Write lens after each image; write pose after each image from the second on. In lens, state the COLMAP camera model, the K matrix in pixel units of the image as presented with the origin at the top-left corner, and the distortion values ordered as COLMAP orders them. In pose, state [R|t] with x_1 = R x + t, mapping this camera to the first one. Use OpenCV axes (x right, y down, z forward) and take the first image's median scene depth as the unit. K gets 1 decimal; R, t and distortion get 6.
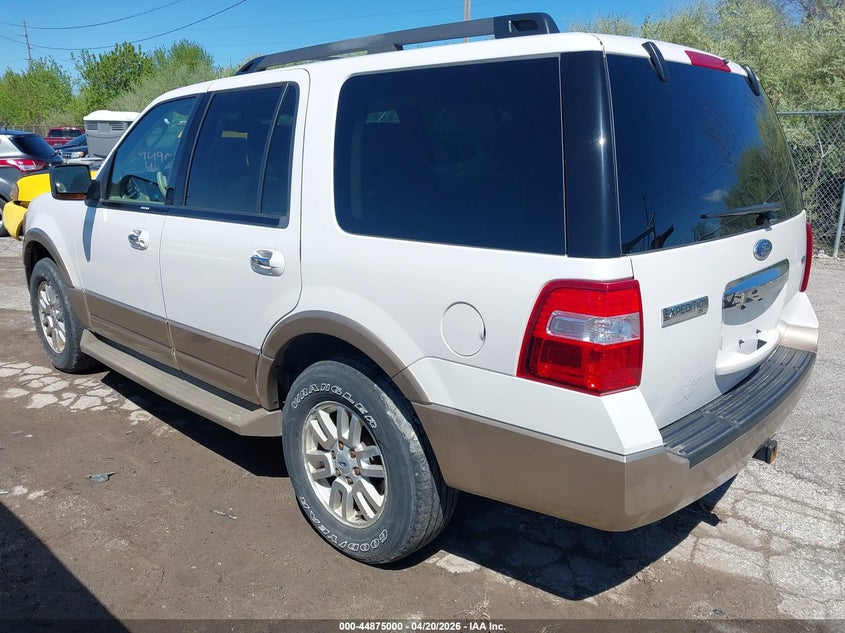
lens RADIAL K [[722.4, 0, 421.4], [0, 722.4, 290.2], [0, 0, 1]] dist [0.054437, 0.002759]
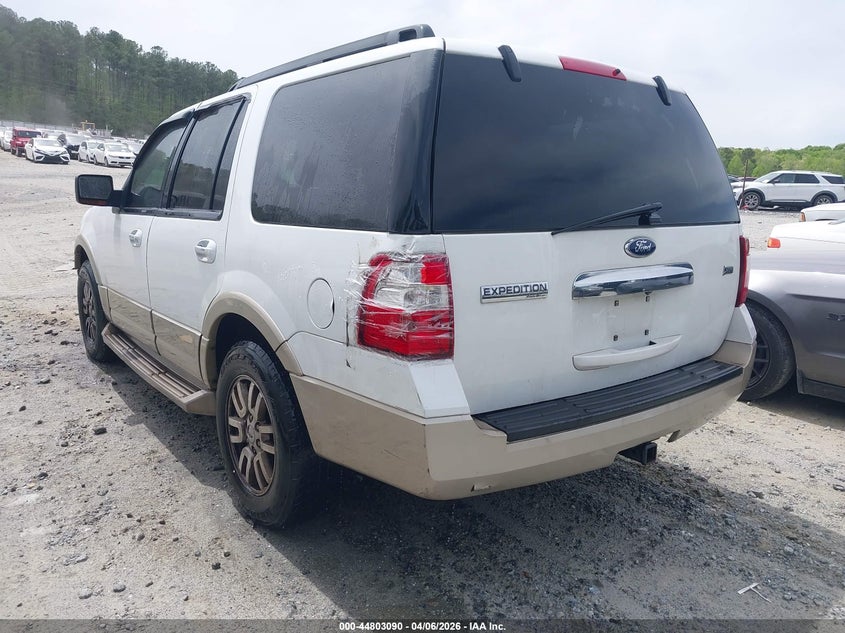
lens RADIAL K [[722.4, 0, 421.4], [0, 722.4, 290.2], [0, 0, 1]] dist [0.054437, 0.002759]
pose [[0.985559, 0.046181, -0.162914, 0.273532], [-0.056622, 0.996589, -0.060036, 0.063448], [0.159585, 0.068393, 0.984812, -0.030720]]
